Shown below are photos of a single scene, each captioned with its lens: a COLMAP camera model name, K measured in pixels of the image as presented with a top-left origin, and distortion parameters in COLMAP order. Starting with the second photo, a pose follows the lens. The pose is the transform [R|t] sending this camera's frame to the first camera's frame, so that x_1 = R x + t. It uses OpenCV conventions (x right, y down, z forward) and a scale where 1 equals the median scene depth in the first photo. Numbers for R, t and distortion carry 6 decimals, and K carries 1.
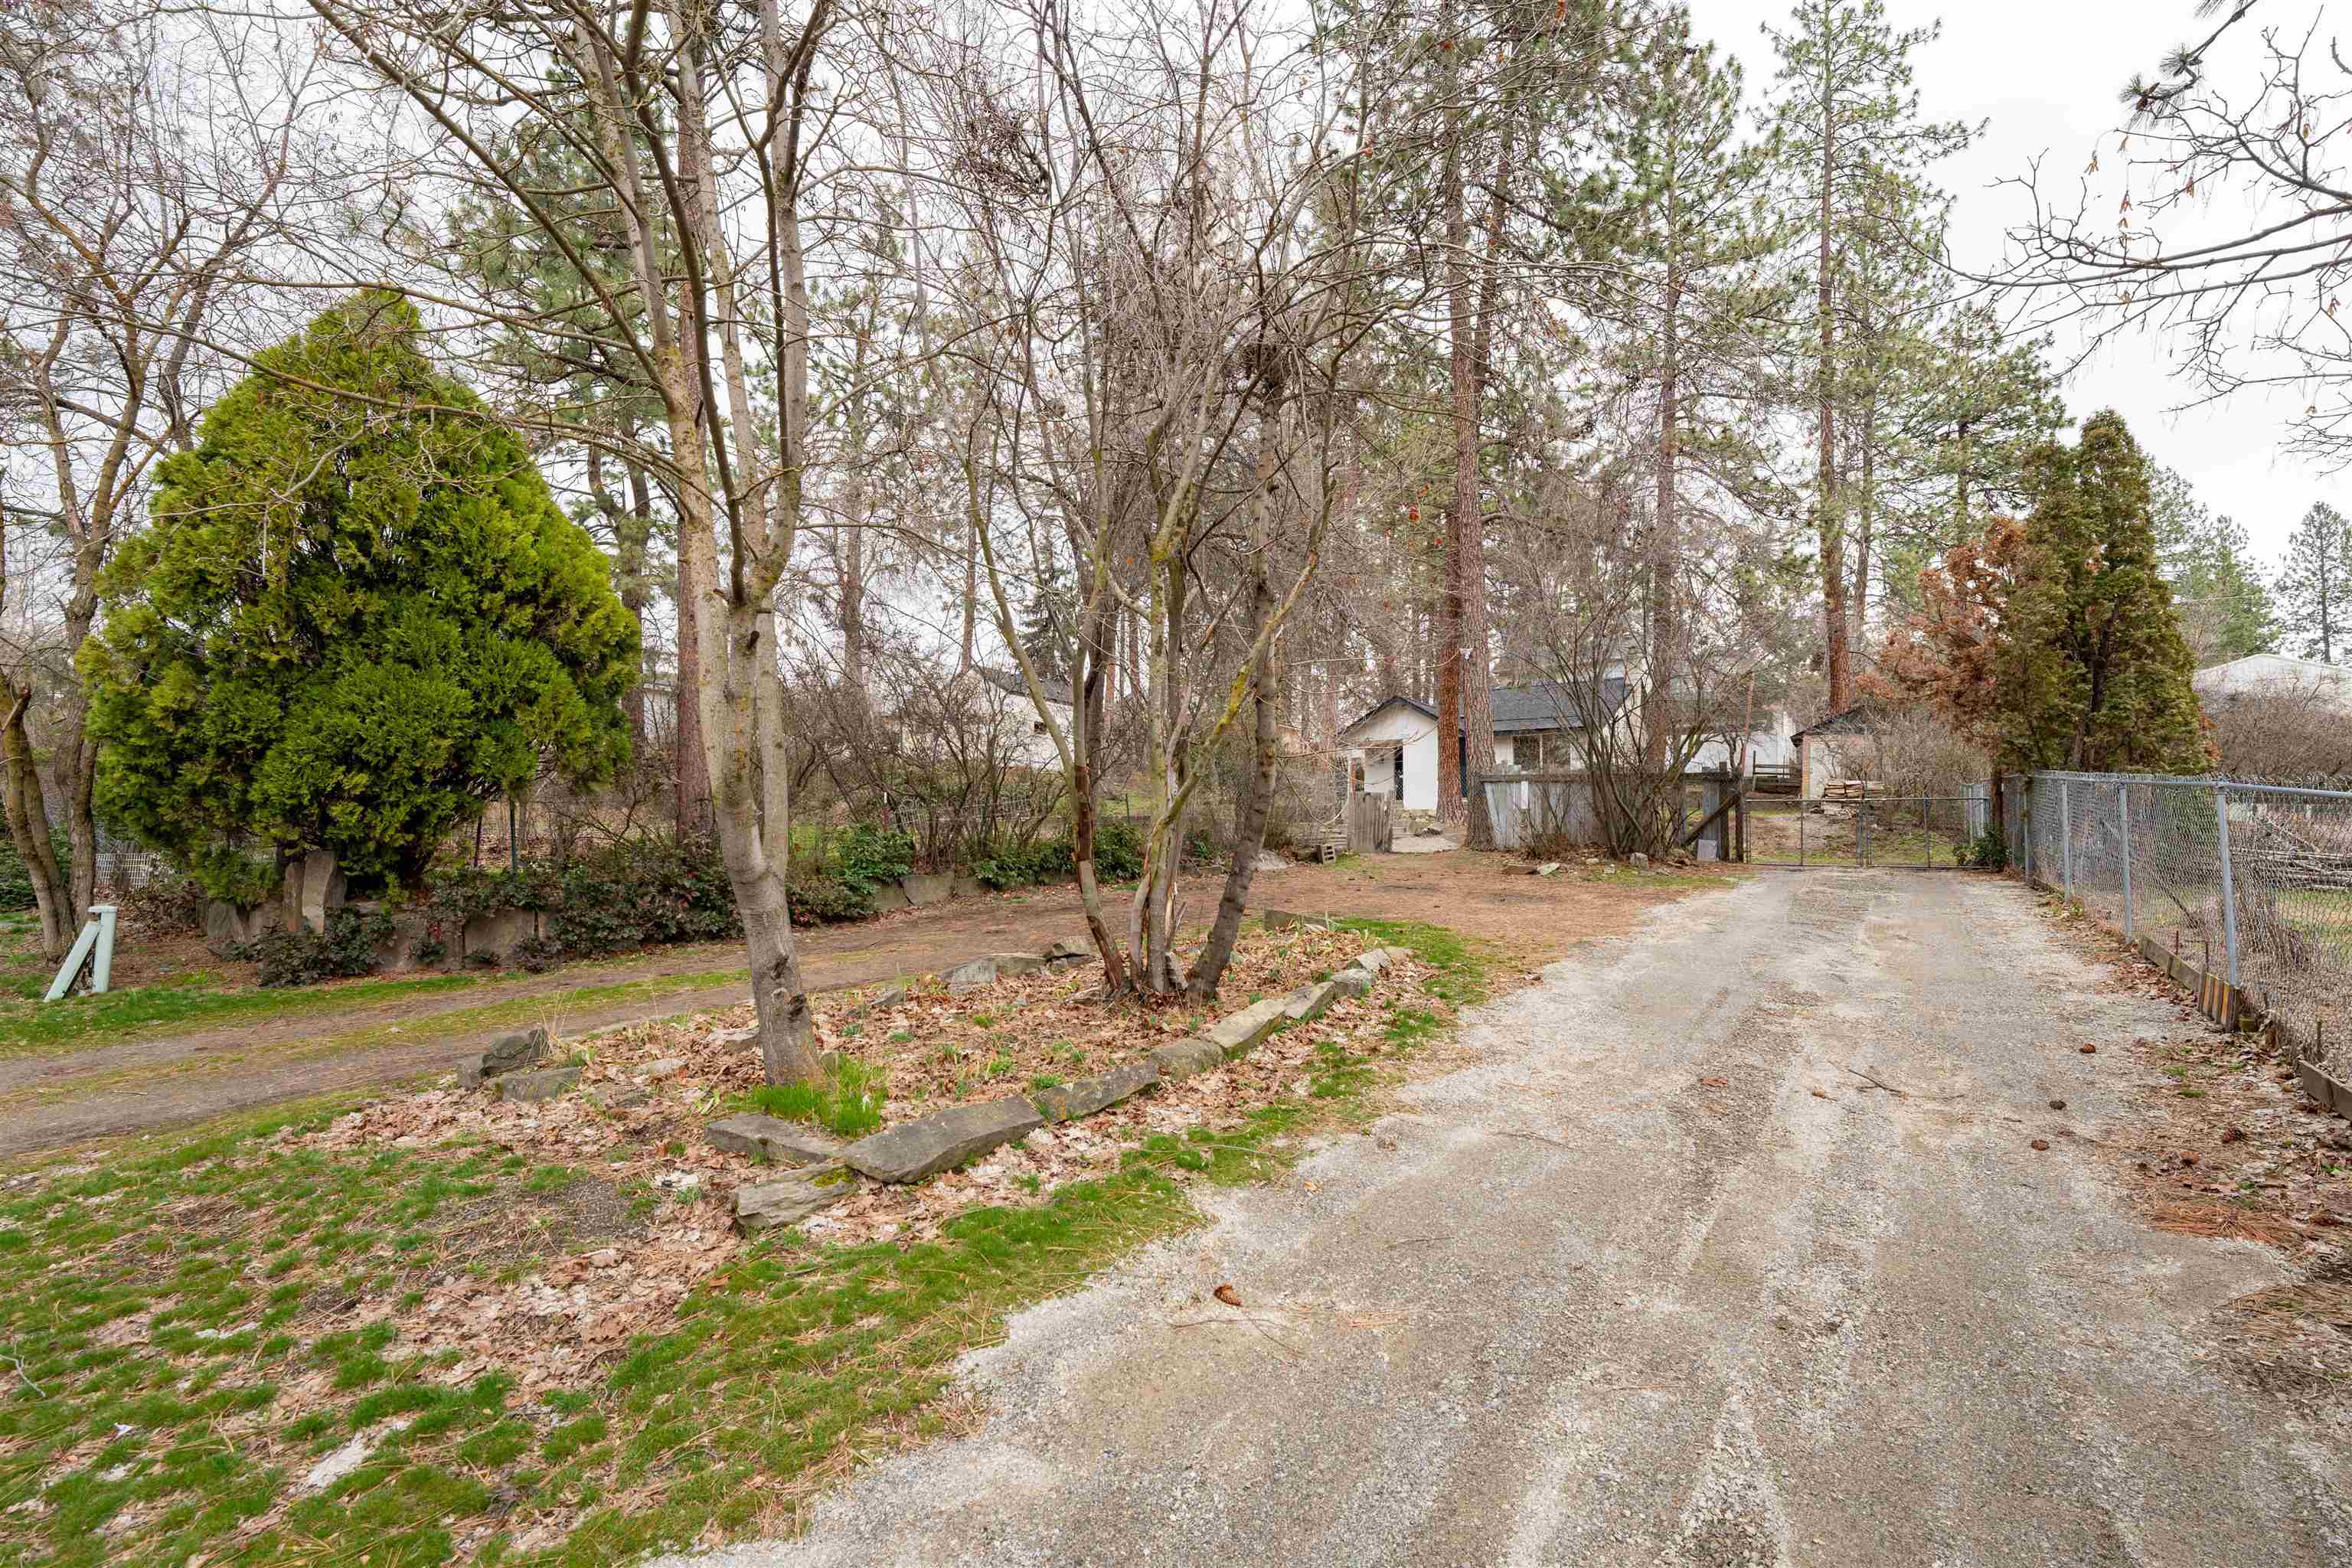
lens RADIAL K [[976.5, 0, 1196.3], [0, 976.5, 795.3], [0, 0, 1]] dist [-0.023141, 0.000066]
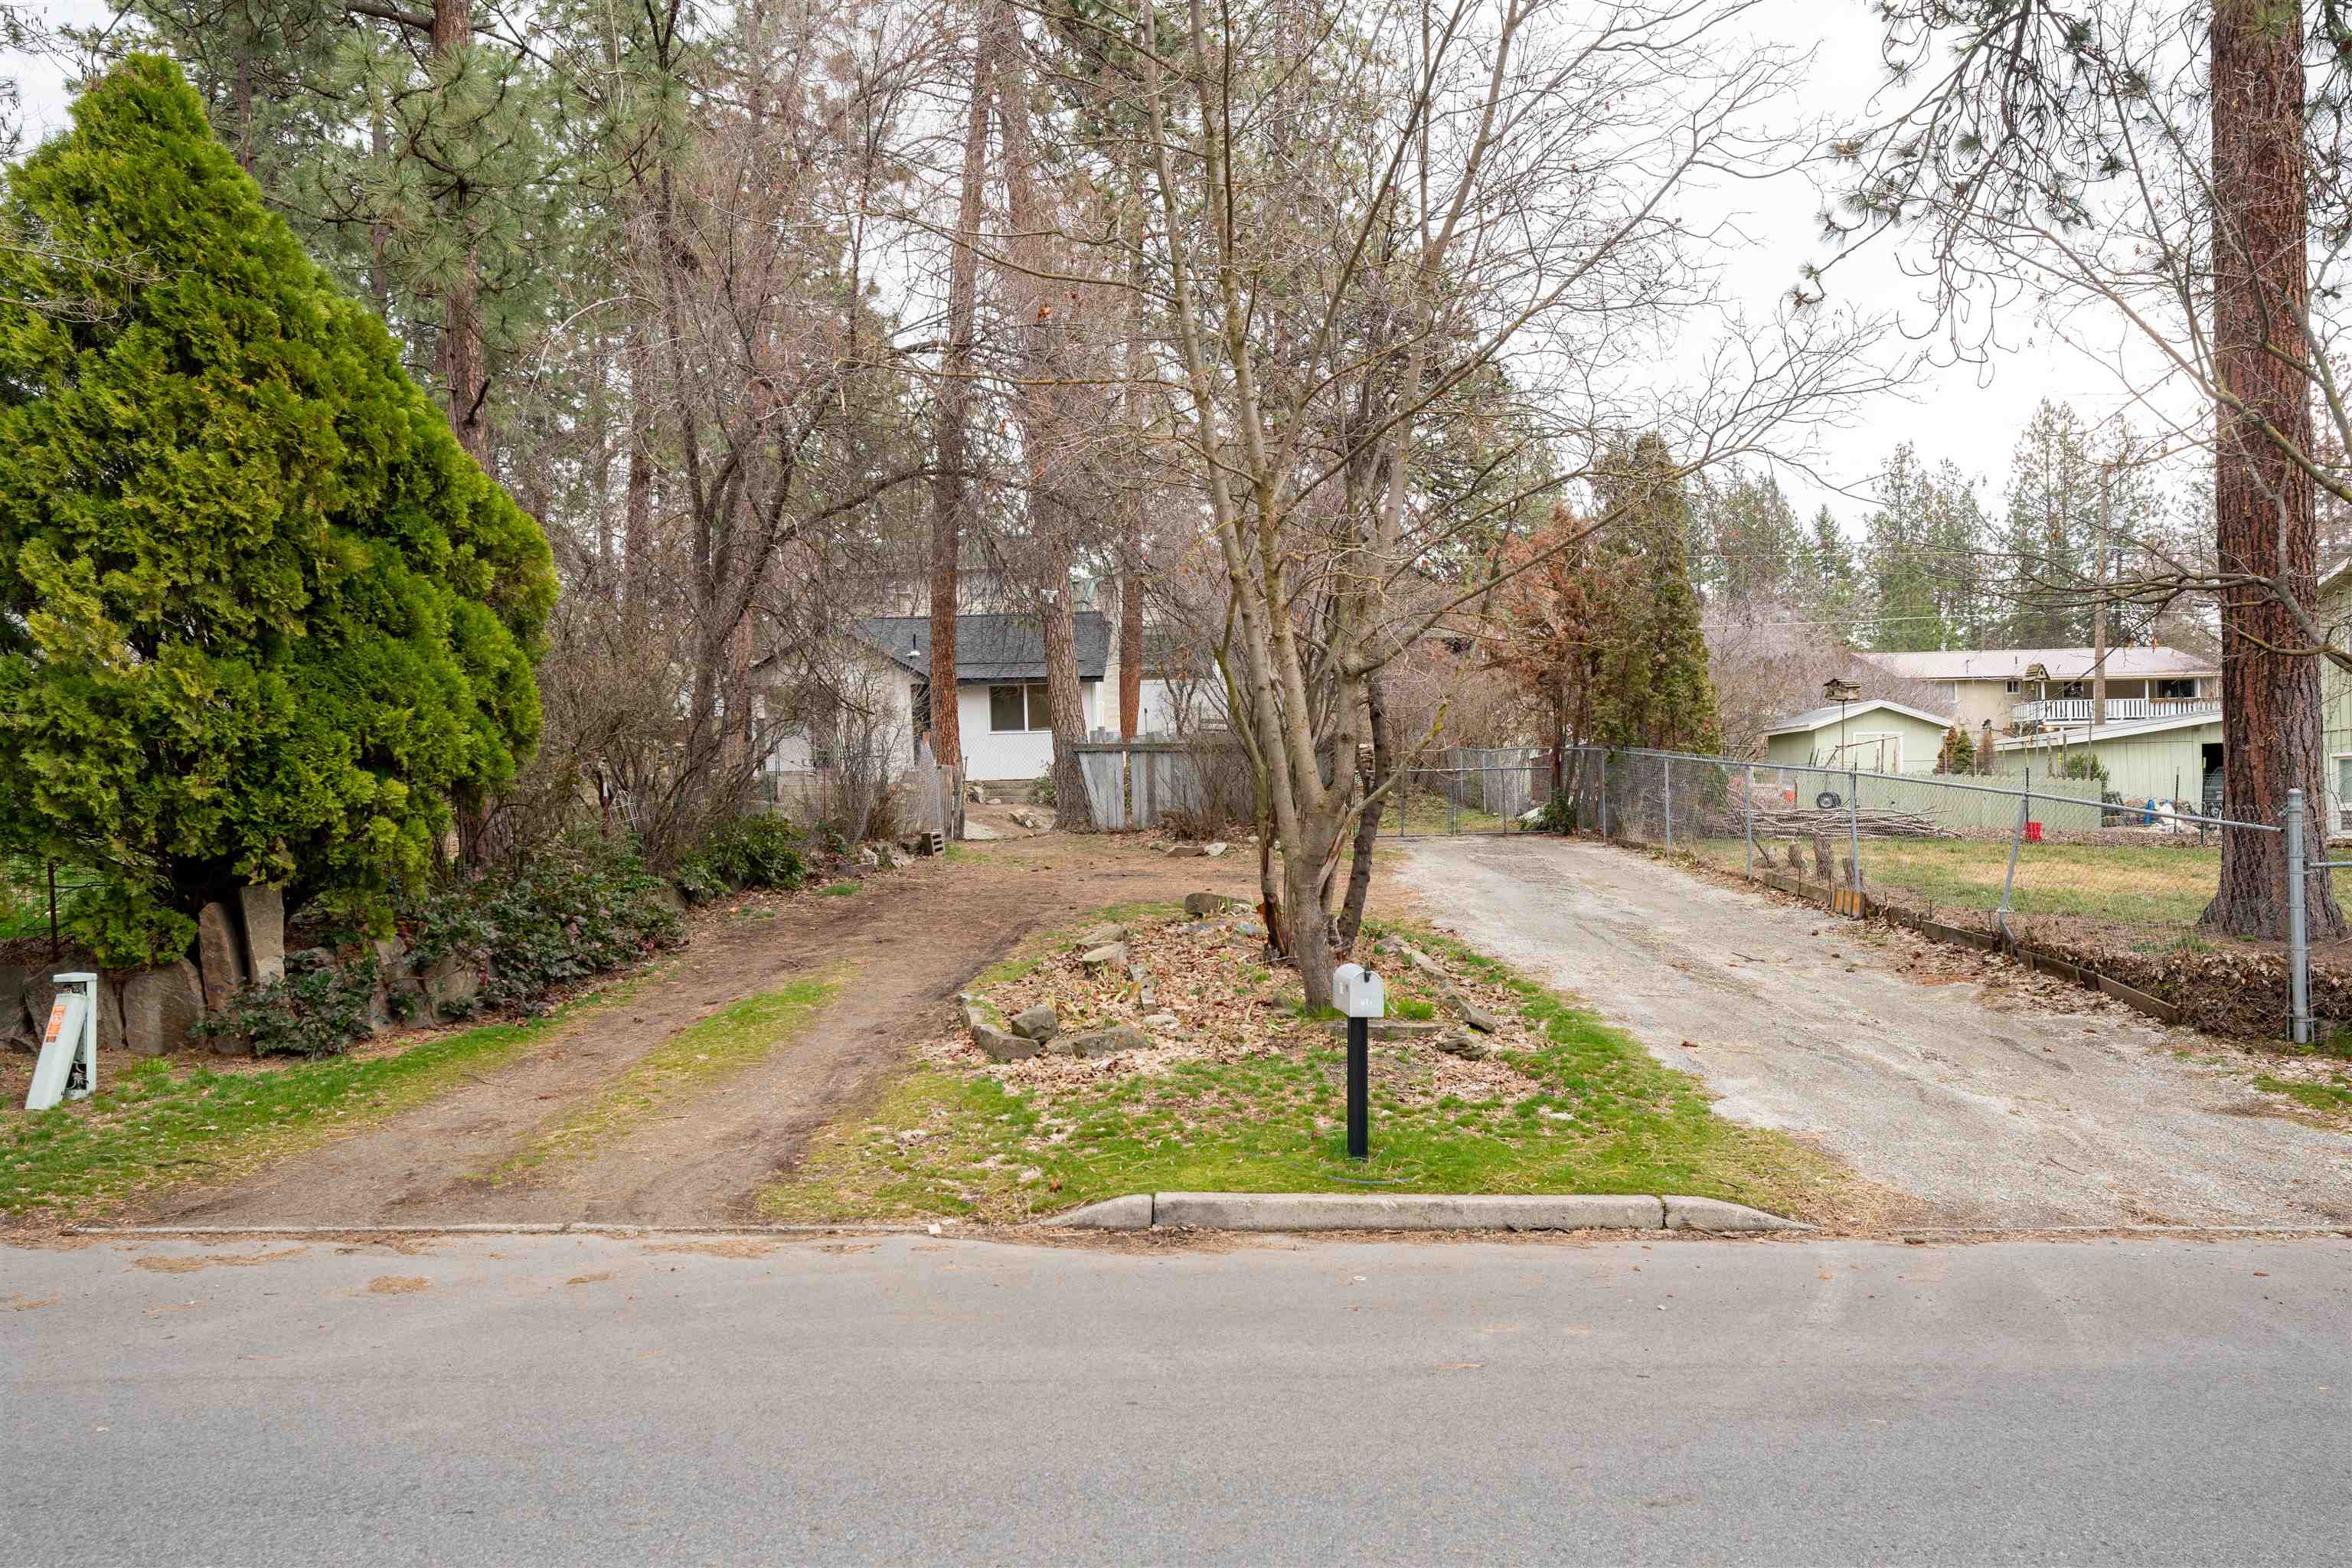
lens RADIAL K [[1566.0, 0, 1171.2], [0, 1566.0, 807.6], [0, 0, 1]] dist [0.029673, -0.005999]
pose [[0.820807, -0.026800, 0.570577, -0.498988], [0.005245, 0.999210, 0.039388, -0.022130], [-0.571182, -0.029337, 0.820299, -0.195613]]
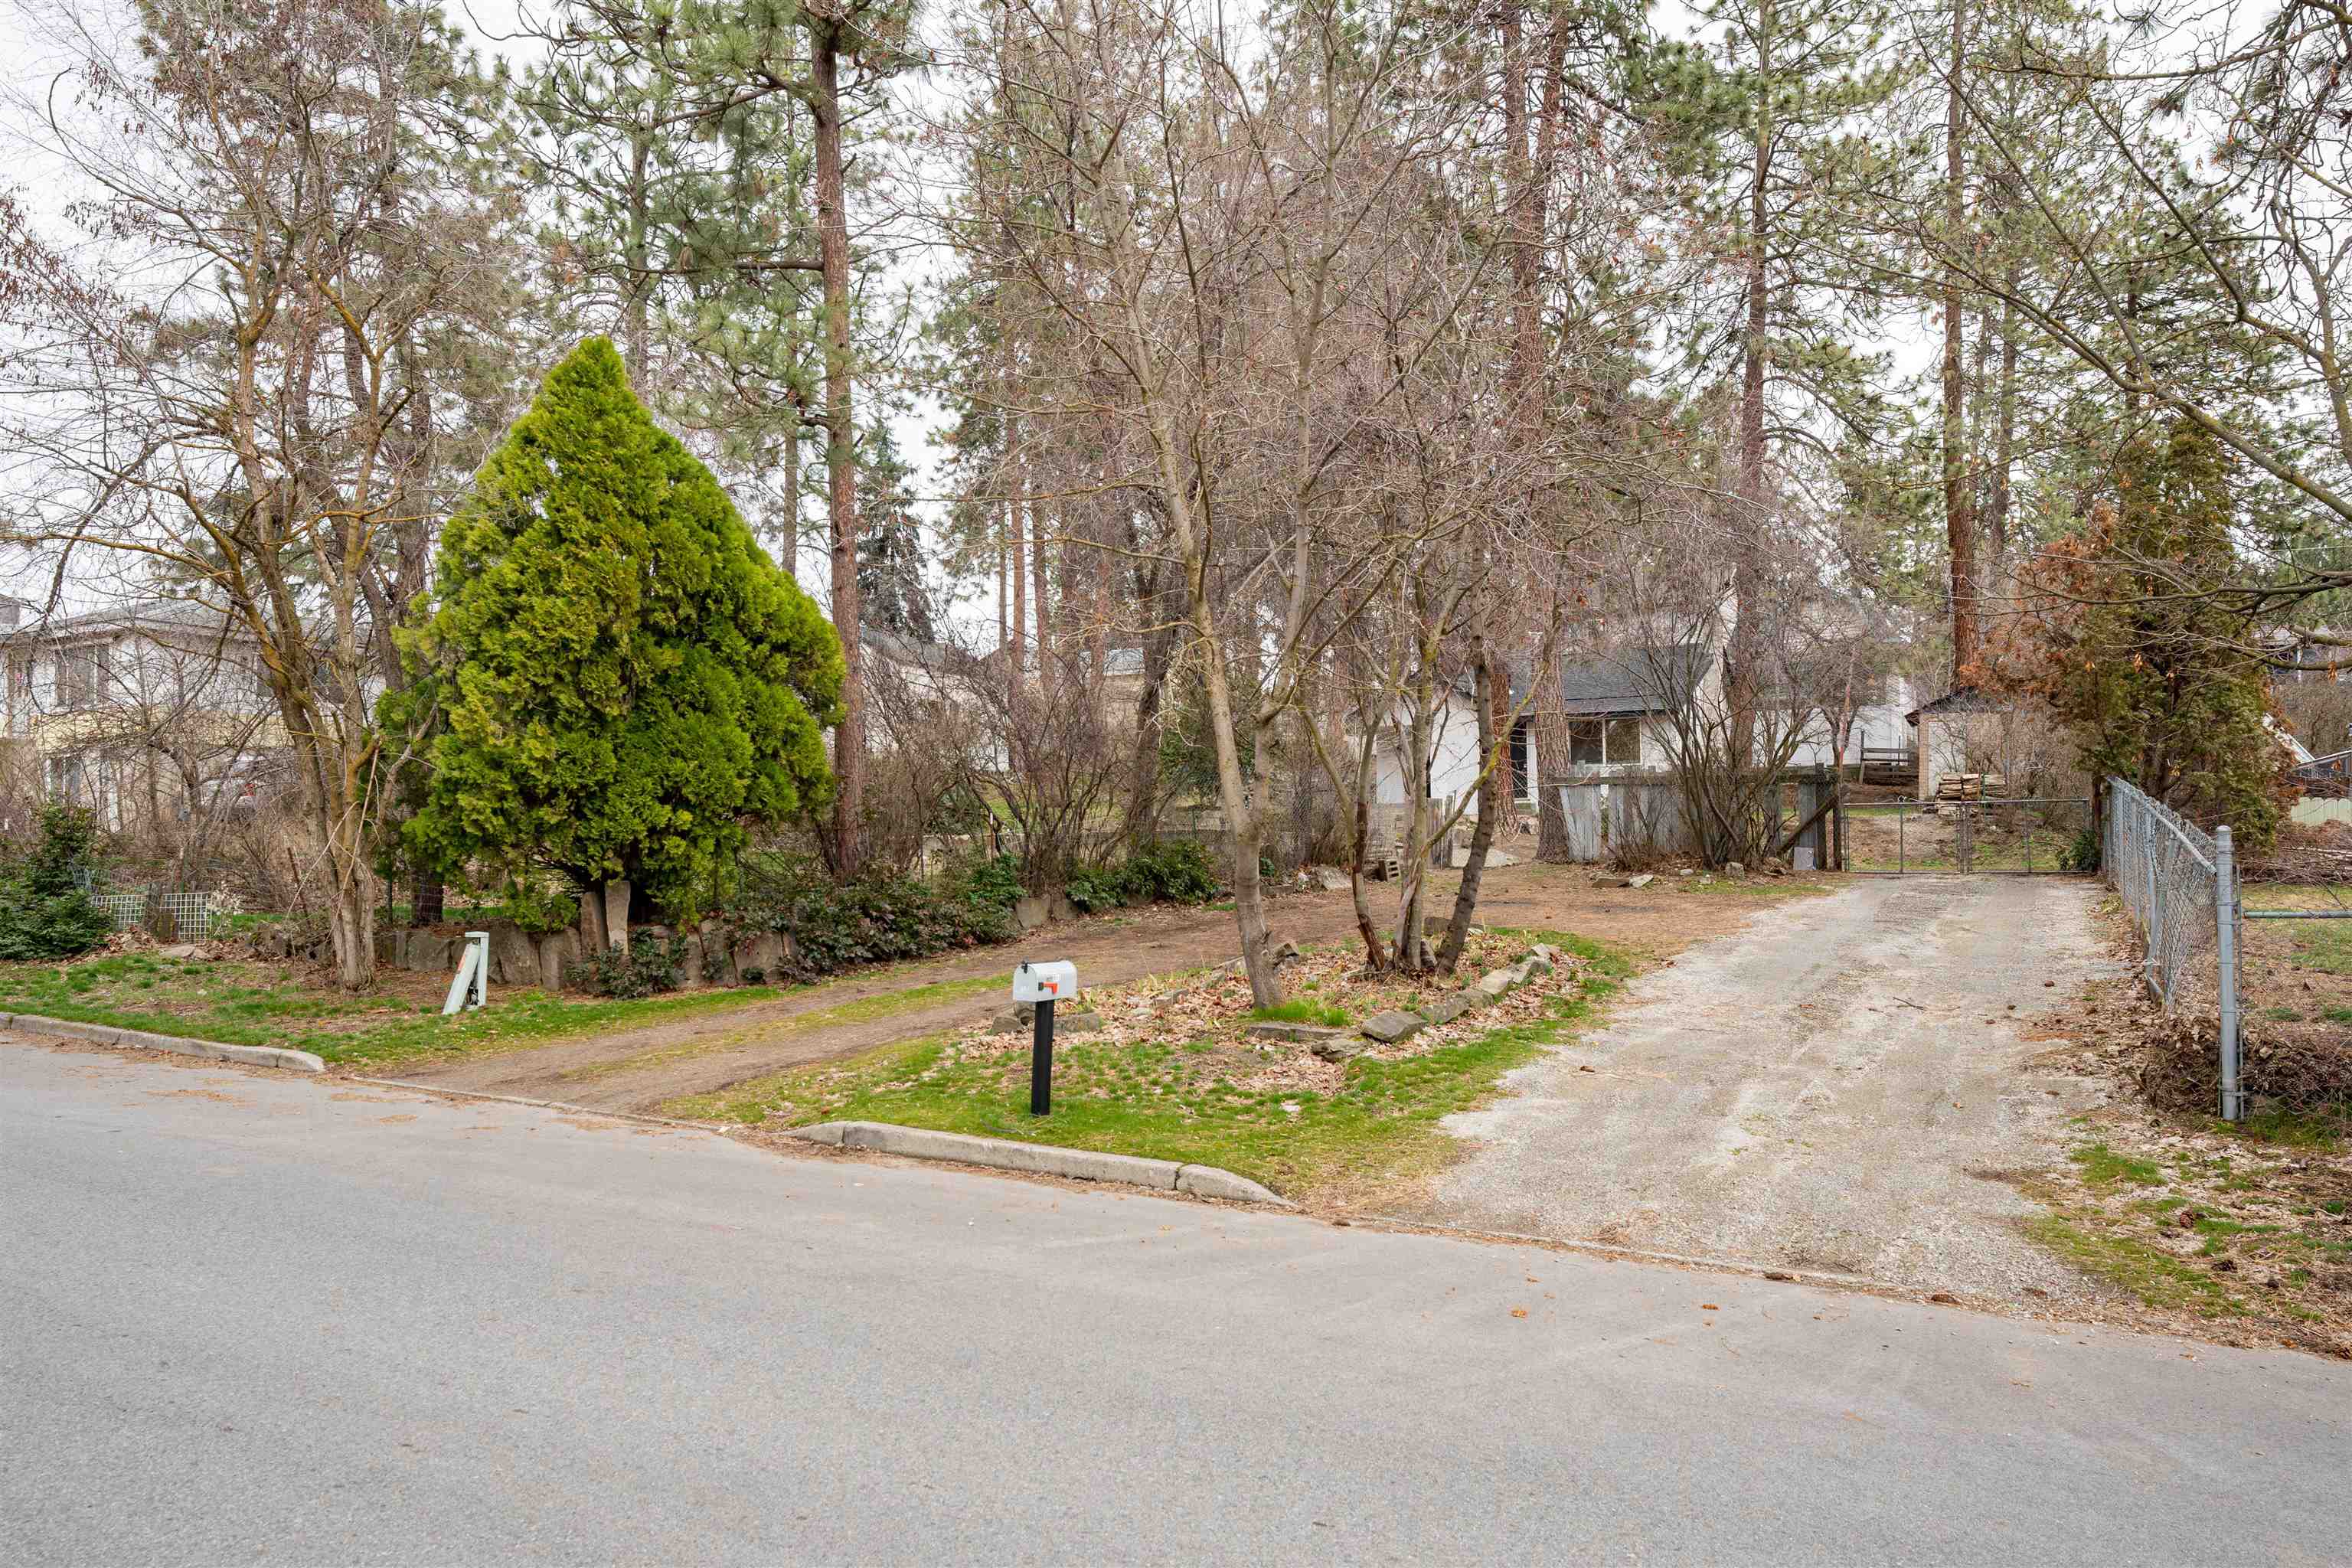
lens RADIAL K [[1520.6, 0, 1209.5], [0, 1520.6, 809.3], [0, 0, 1]] dist [0.028866, -0.001480]
pose [[0.993523, -0.014315, 0.112724, -0.209290], [0.012638, 0.999799, 0.015580, -0.020918], [-0.112924, -0.014054, 0.993504, -0.400438]]
